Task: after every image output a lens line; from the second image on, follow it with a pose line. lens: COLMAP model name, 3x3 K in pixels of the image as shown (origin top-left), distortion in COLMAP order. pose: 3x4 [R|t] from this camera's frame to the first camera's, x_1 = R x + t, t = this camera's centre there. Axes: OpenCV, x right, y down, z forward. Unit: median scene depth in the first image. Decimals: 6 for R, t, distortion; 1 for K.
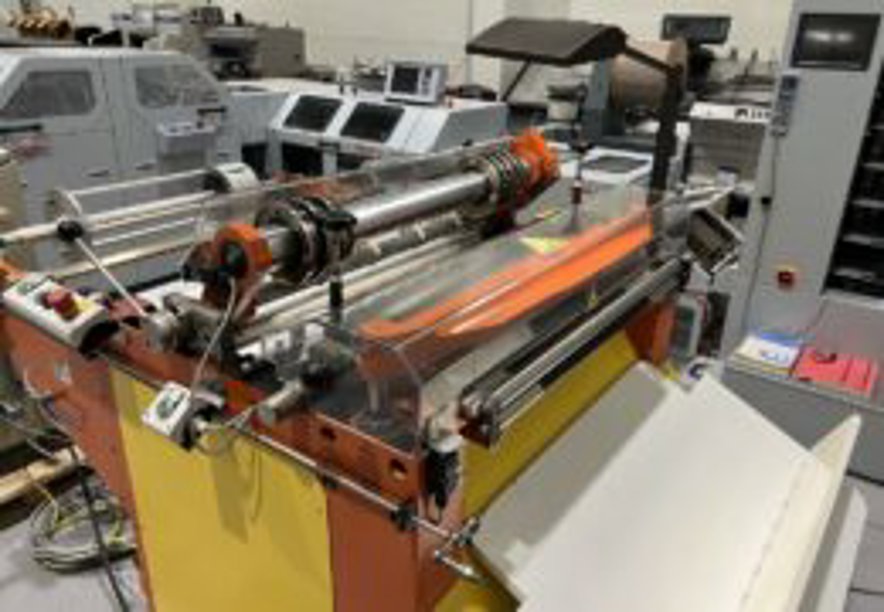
lens RADIAL K [[660.9, 0, 442.0], [0, 660.9, 306.0], [0, 0, 1]] dist [0.032602, -0.007881]
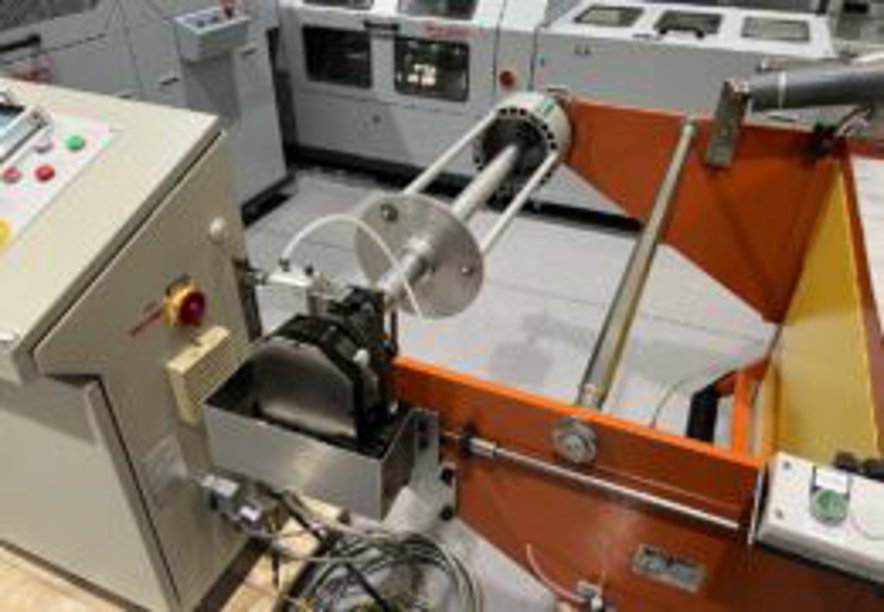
lens RADIAL K [[660.9, 0, 442.0], [0, 660.9, 306.0], [0, 0, 1]] dist [0.032602, -0.007881]
pose [[0.974409, -0.143940, 0.172649, -0.338685], [0.106155, 0.971704, 0.211003, -0.102294], [-0.198136, -0.187276, 0.962117, 0.230724]]
